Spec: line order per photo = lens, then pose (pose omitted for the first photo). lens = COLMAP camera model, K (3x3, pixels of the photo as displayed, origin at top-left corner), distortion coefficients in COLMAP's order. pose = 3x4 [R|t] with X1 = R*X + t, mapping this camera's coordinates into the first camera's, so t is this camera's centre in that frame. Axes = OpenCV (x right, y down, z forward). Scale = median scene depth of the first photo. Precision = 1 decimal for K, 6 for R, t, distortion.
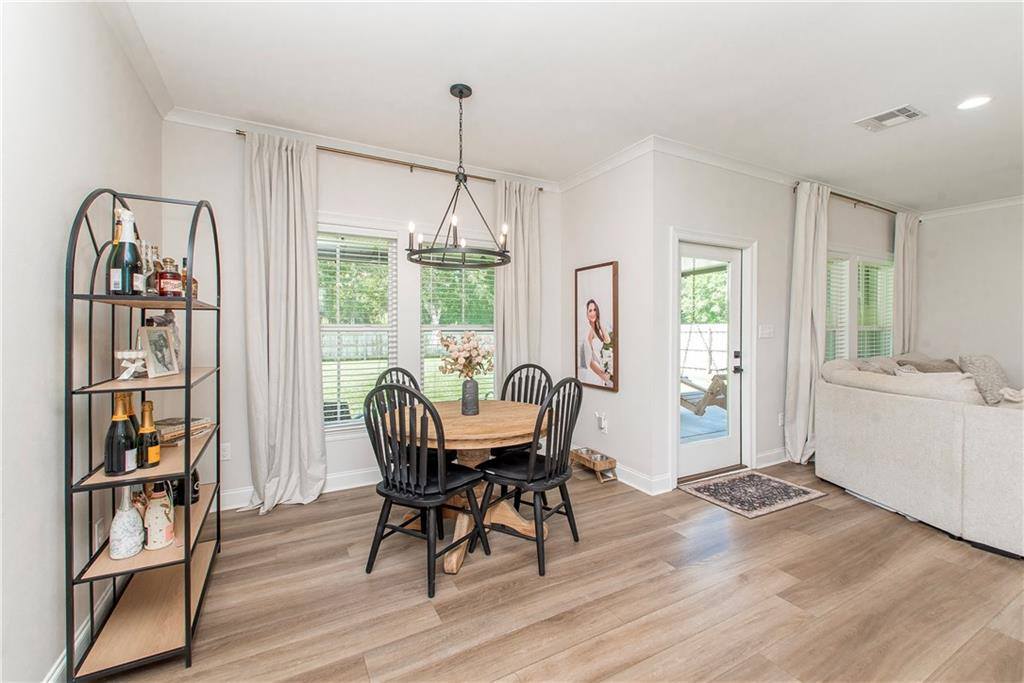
lens RADIAL K [[439.6, 0, 544.8], [0, 439.6, 323.3], [0, 0, 1]] dist [0.003842, -0.000181]
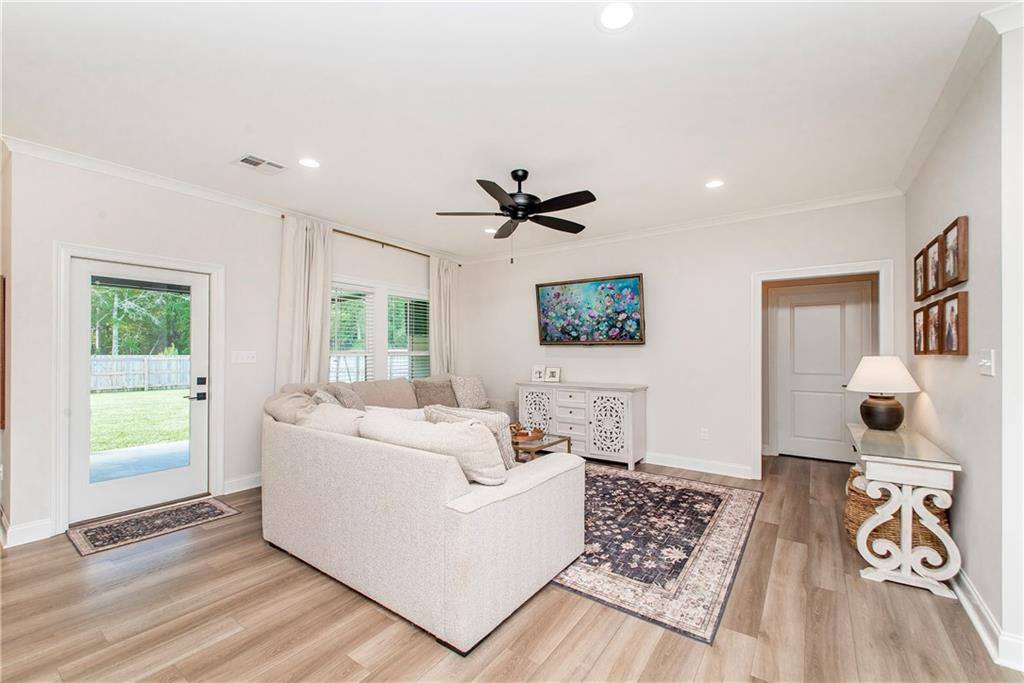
lens RADIAL K [[422.0, 0, 512.0], [0, 422.0, 341.5], [0, 0, 1]] dist [0.018780, -0.000061]
pose [[0.917566, 0.009033, 0.397481, 1.152825], [-0.002850, 0.999866, -0.016144, -0.006379], [-0.397573, 0.013680, 0.917468, -0.263597]]
